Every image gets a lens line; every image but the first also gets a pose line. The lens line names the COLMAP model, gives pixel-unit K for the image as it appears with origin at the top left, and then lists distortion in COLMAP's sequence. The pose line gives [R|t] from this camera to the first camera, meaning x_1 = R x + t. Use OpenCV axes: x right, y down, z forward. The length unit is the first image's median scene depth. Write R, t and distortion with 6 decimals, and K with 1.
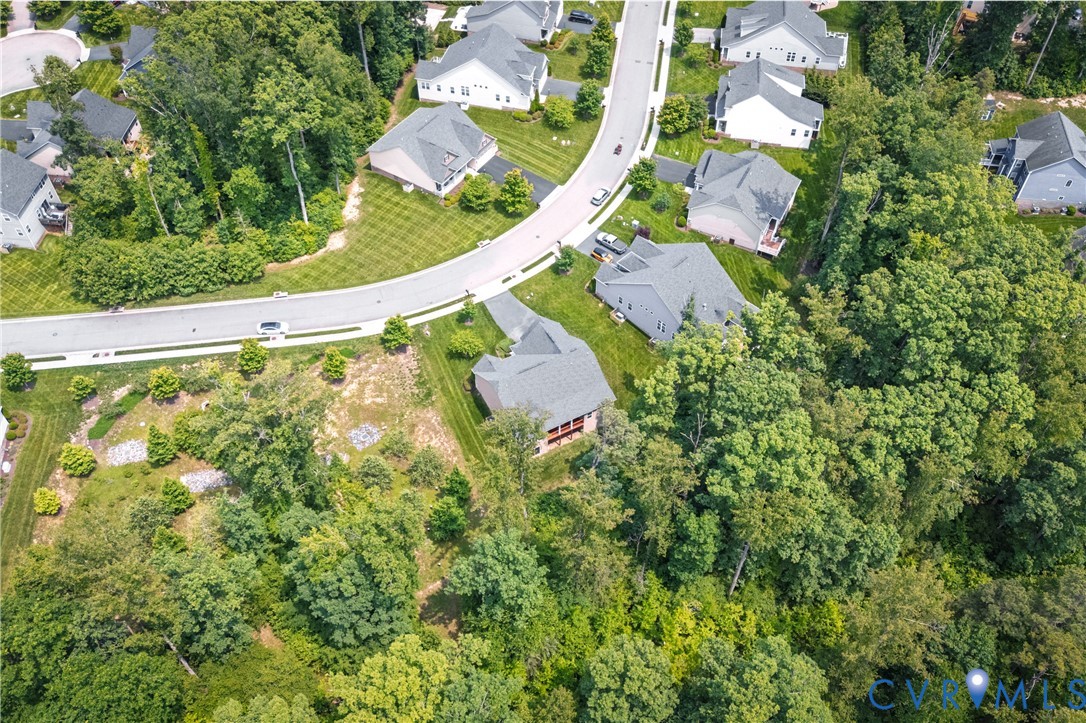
lens RADIAL K [[784.0, 0, 541.3], [0, 784.0, 361.2], [0, 0, 1]] dist [0.002414, 0.000223]
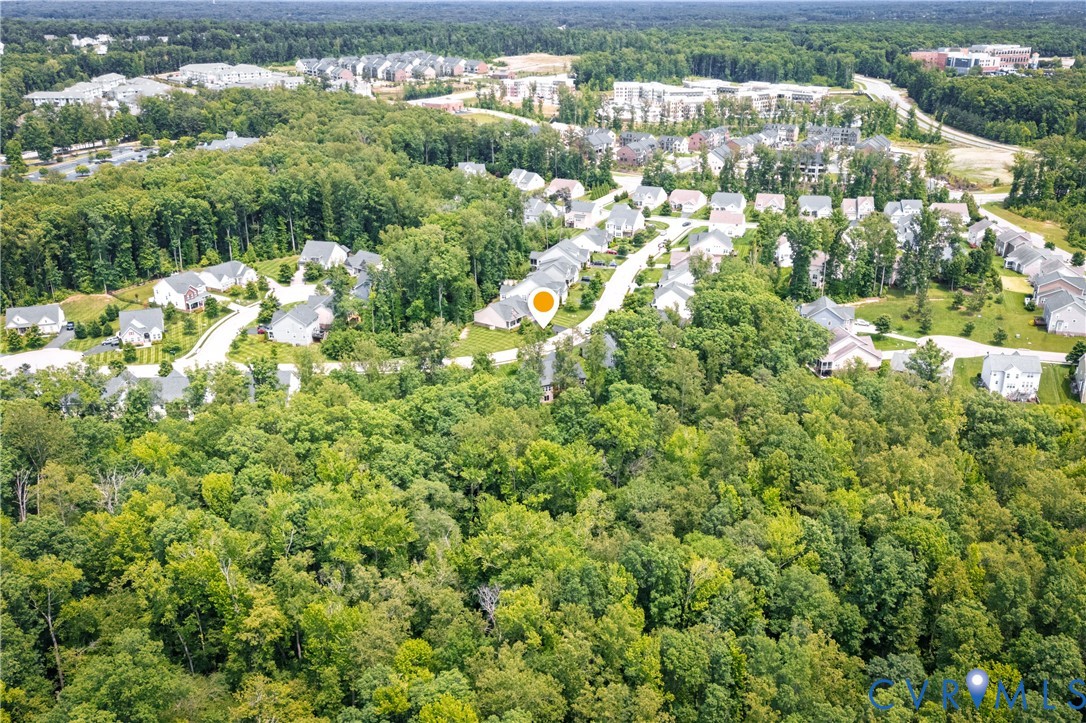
lens RADIAL K [[784.0, 0, 543.7], [0, 784.0, 361.7], [0, 0, 1]] dist [0.002414, 0.000223]
pose [[0.996732, 0.004829, -0.080640, 0.115444], [-0.044057, 0.869196, -0.492501, 0.794803], [0.067713, 0.494444, 0.866568, -0.639515]]
